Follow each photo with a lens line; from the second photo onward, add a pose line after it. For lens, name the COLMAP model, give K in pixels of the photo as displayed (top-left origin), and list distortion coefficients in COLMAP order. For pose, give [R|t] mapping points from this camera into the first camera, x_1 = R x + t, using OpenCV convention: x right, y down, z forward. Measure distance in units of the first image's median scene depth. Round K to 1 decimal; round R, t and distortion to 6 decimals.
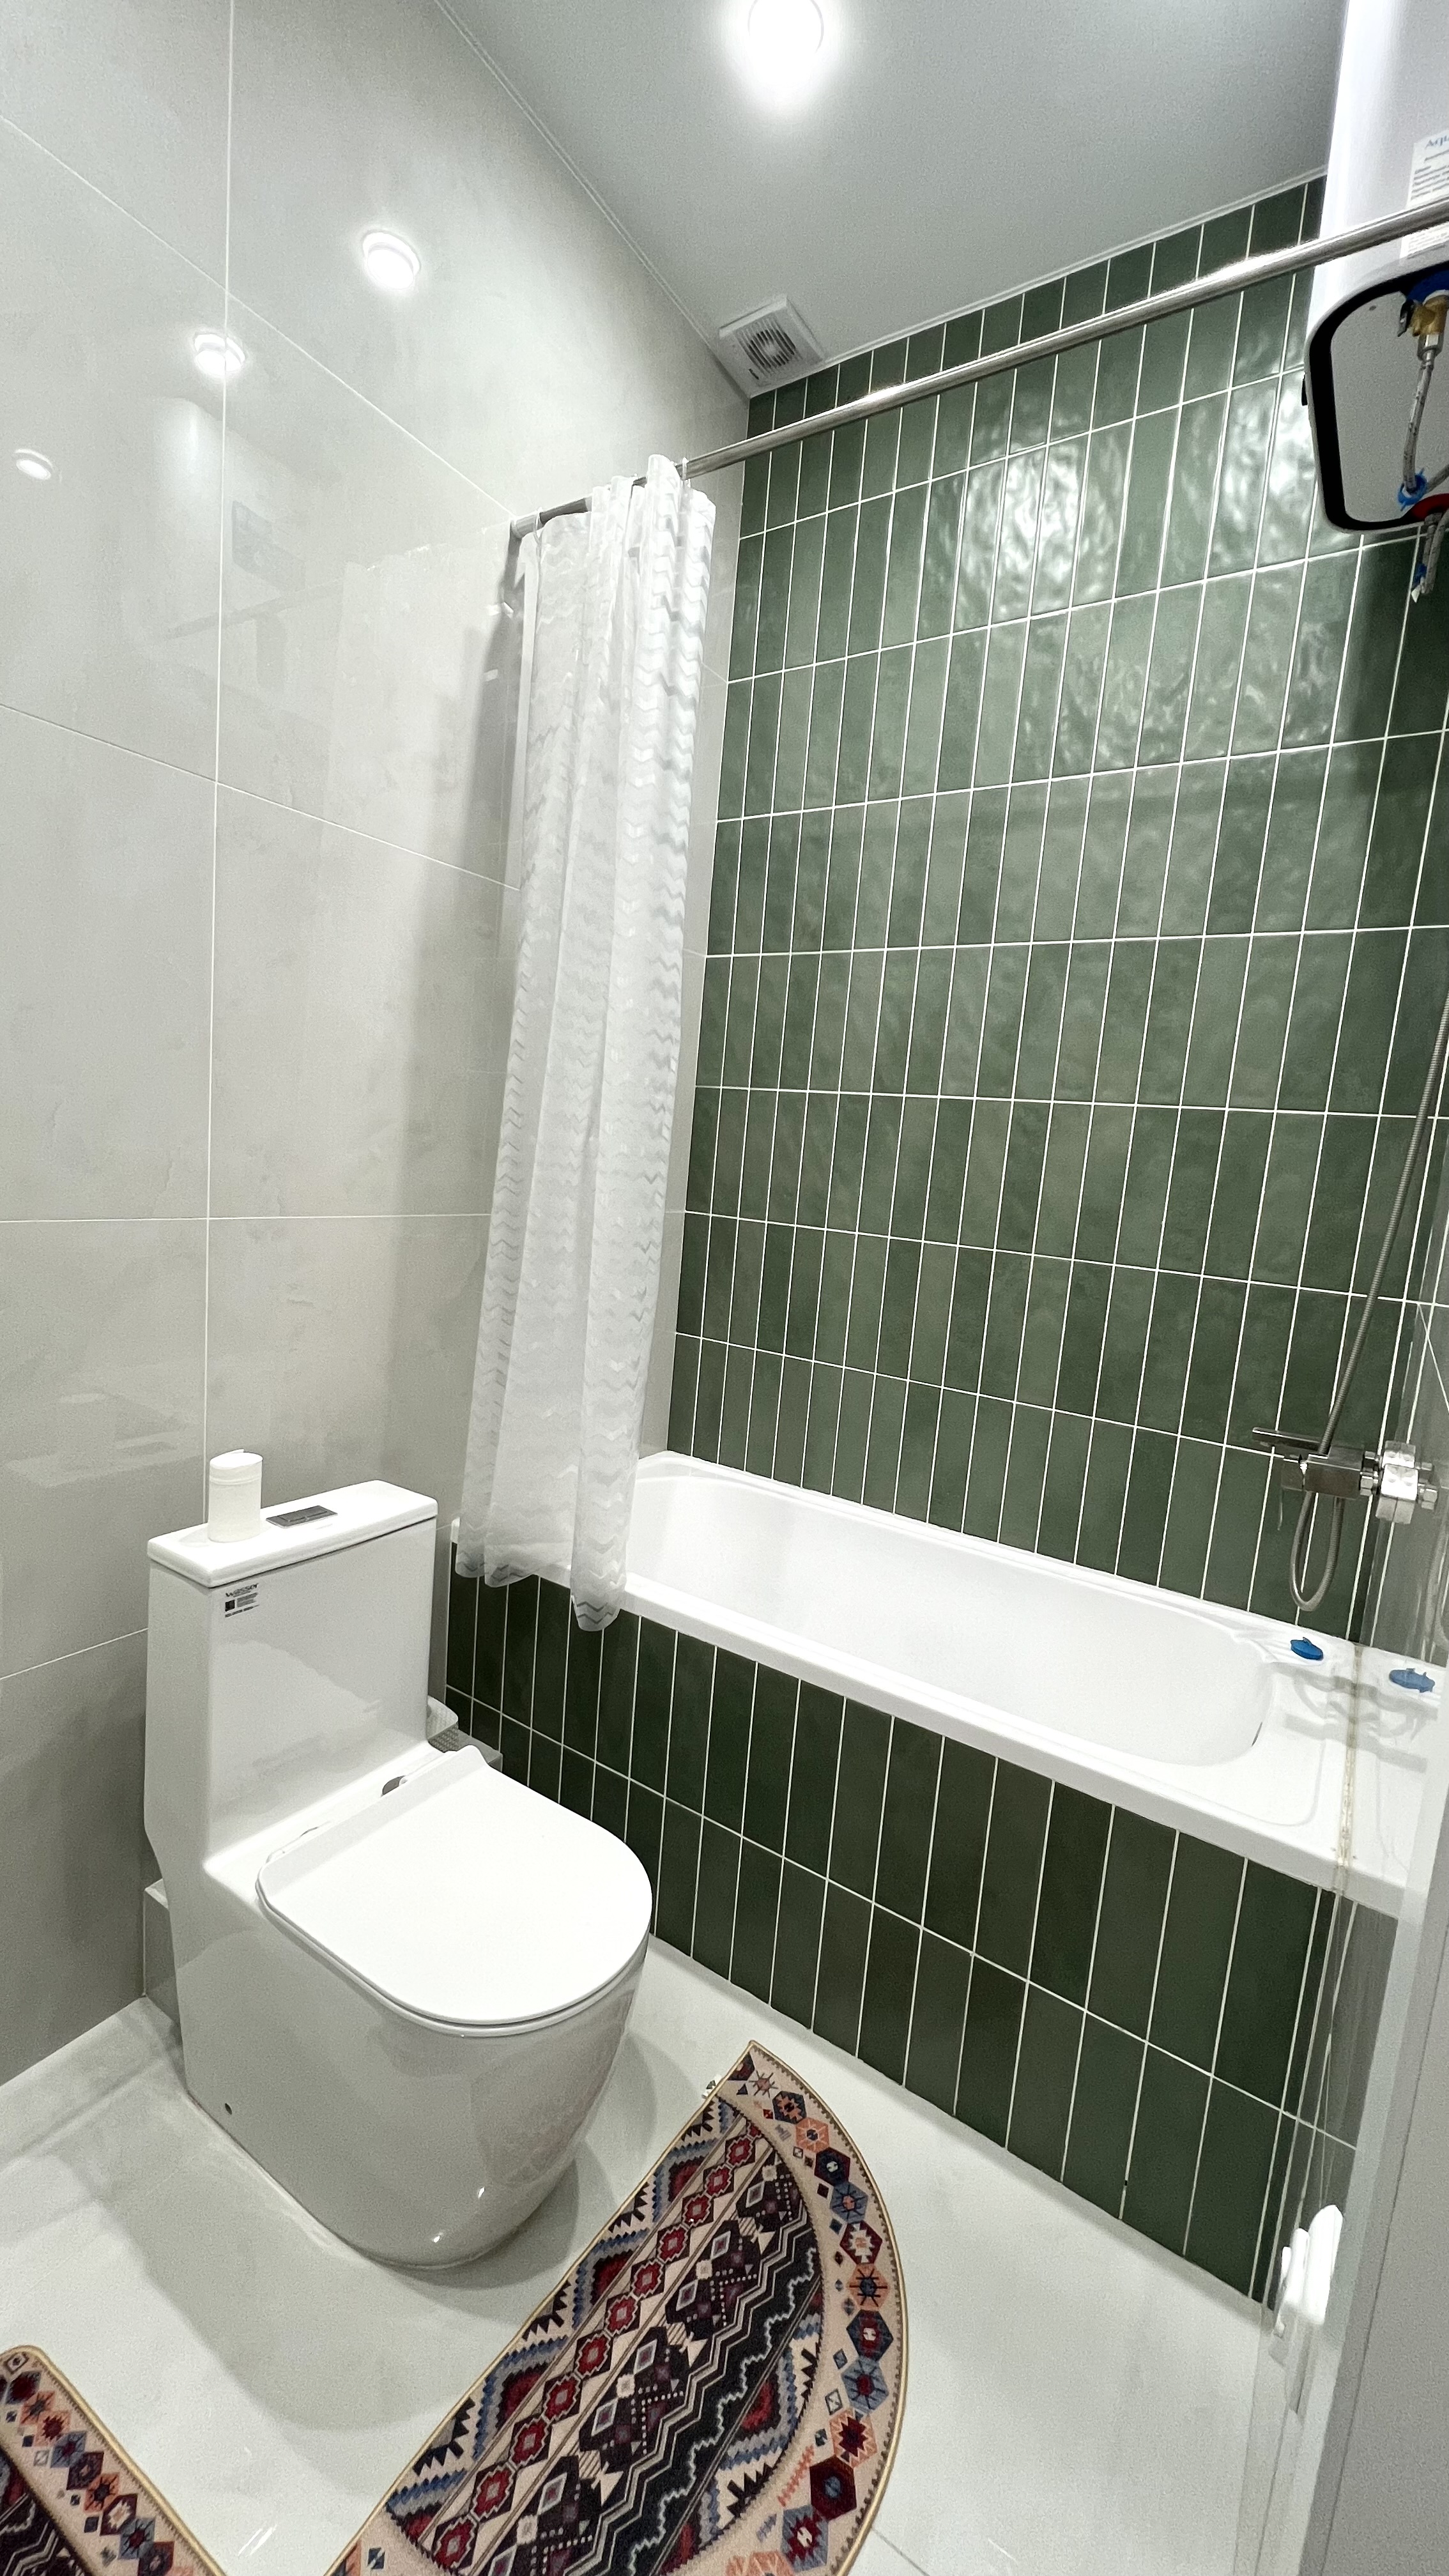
lens RADIAL K [[1023.1, 0, 722.5], [0, 1023.1, 1287.3], [0, 0, 1]] dist [-0.003798, 0.000568]
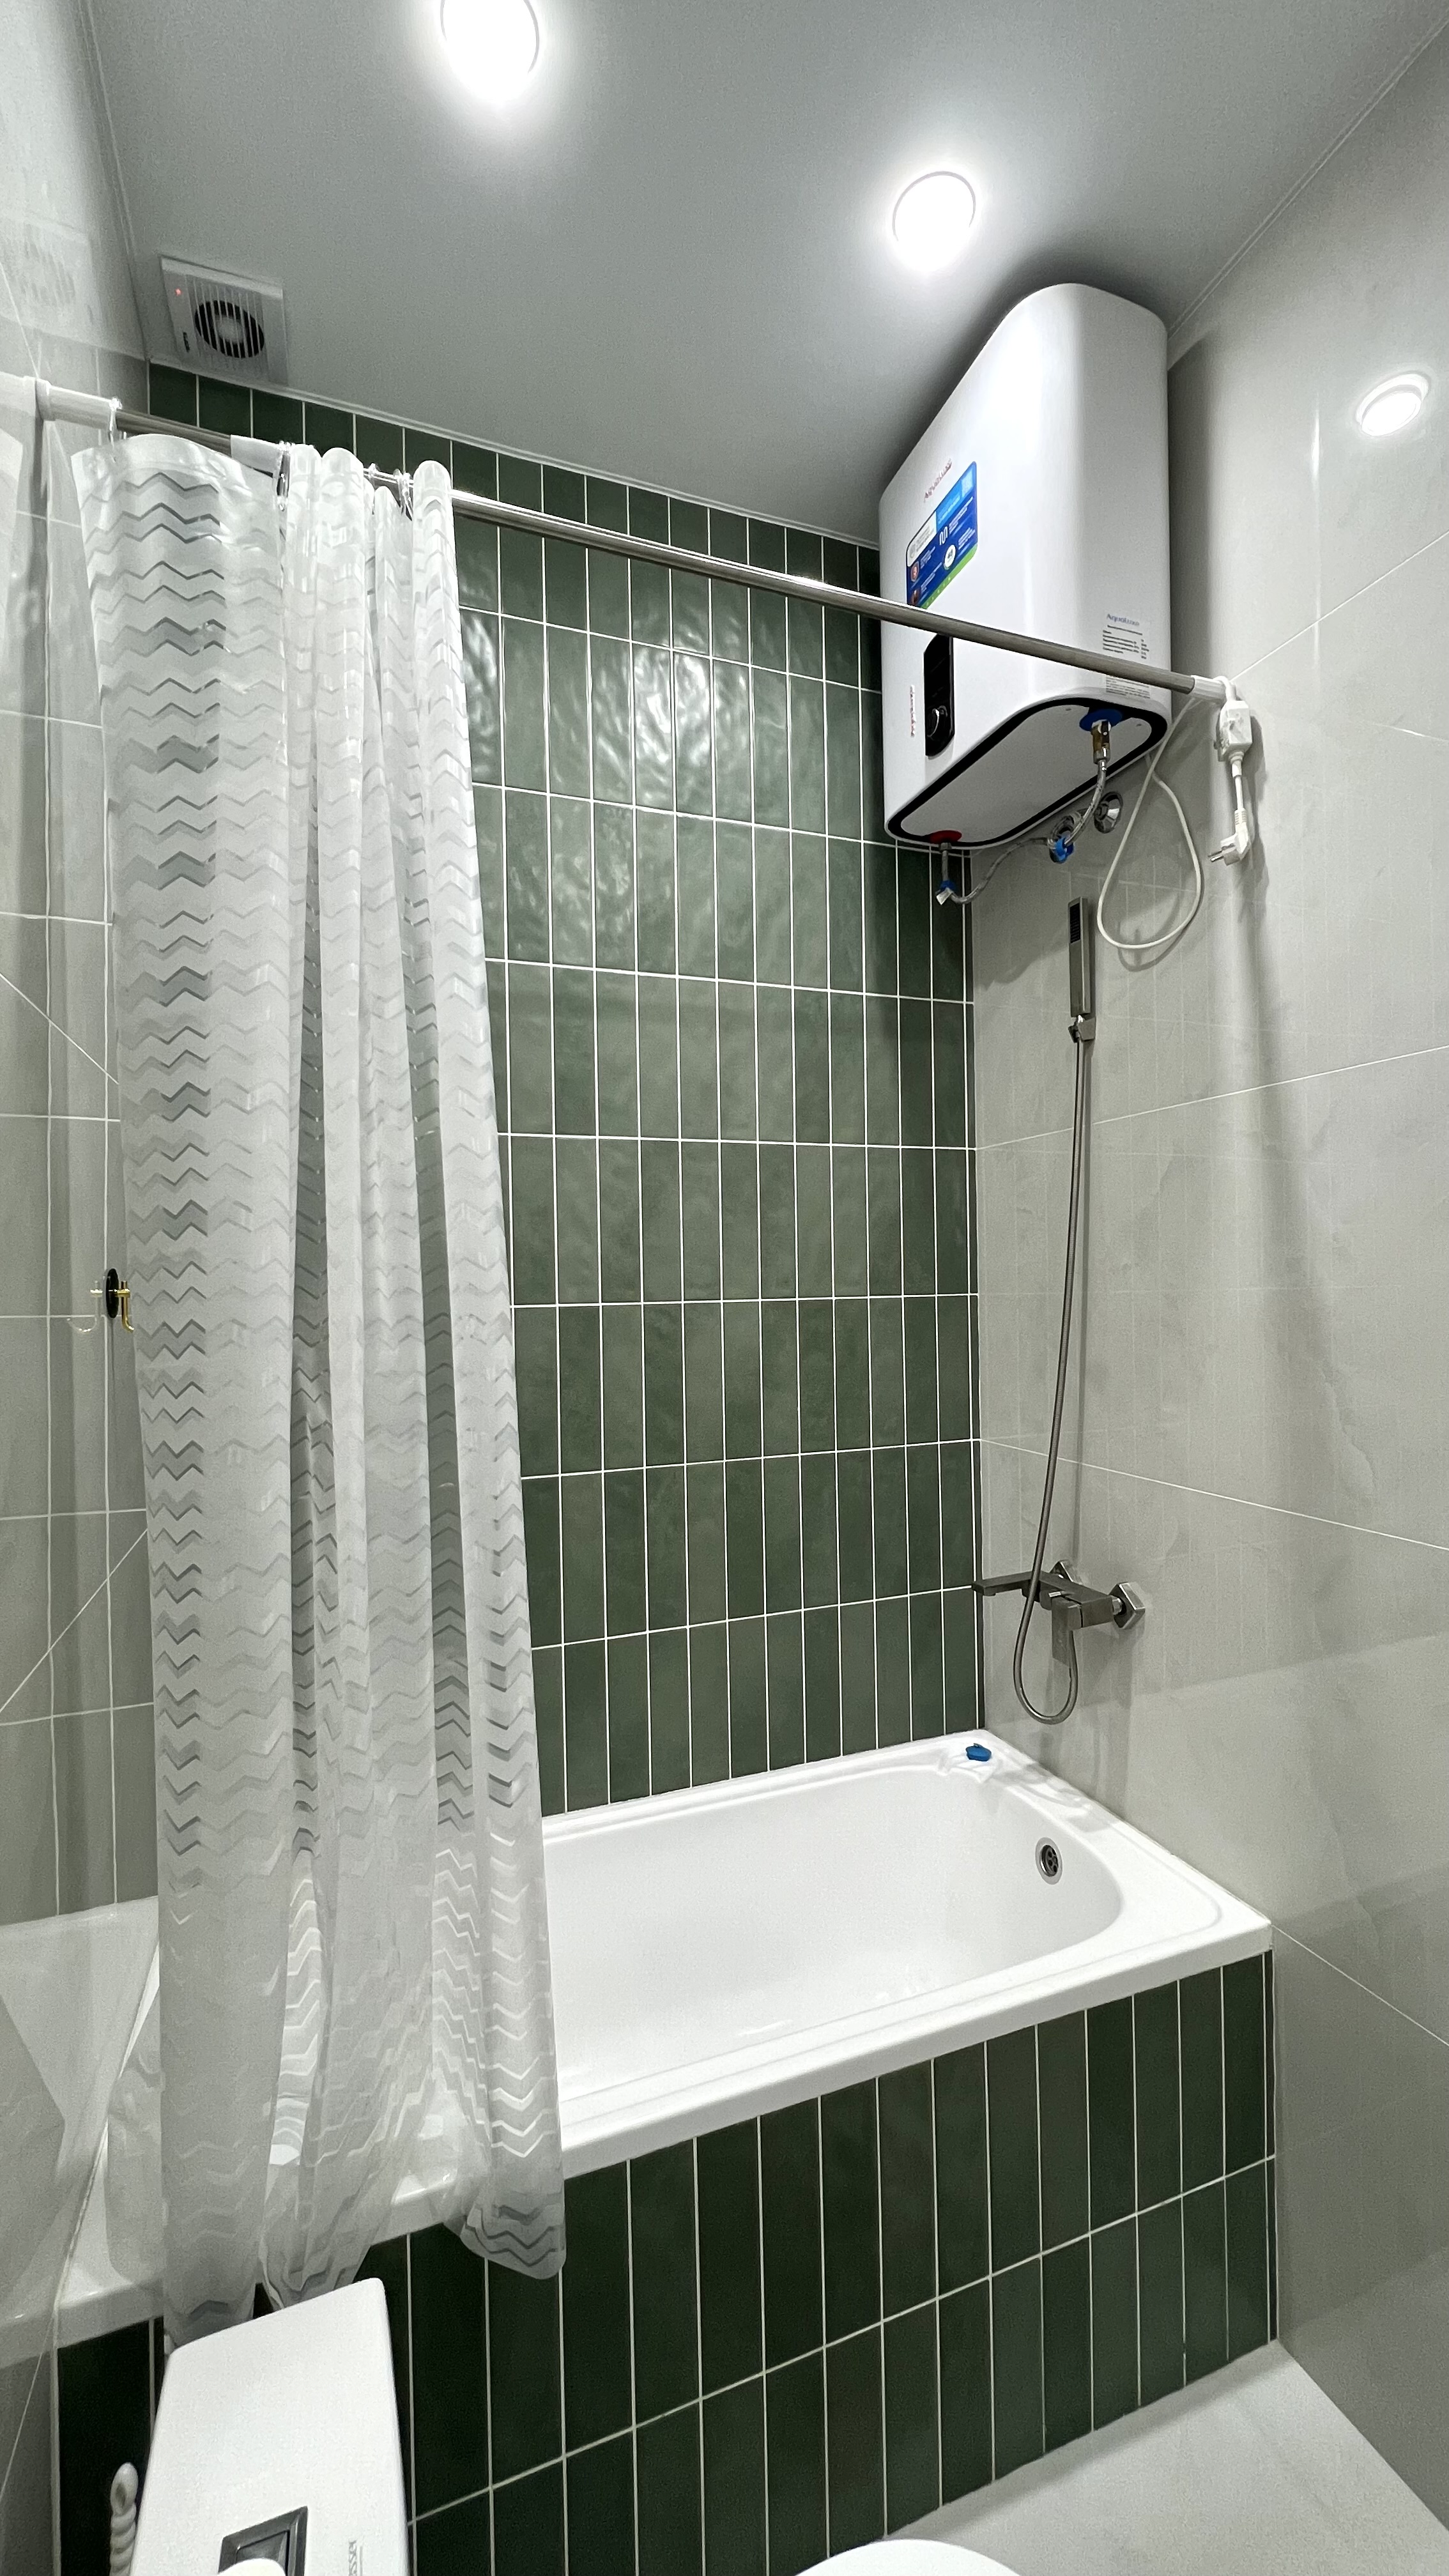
lens RADIAL K [[1023.1, 0, 722.7], [0, 1023.1, 1286.5], [0, 0, 1]] dist [-0.003798, 0.000568]
pose [[0.580115, -0.092949, 0.809214, -0.450065], [0.176854, 0.984141, -0.013743, -0.186950], [-0.795103, 0.151085, 0.587354, 0.433583]]
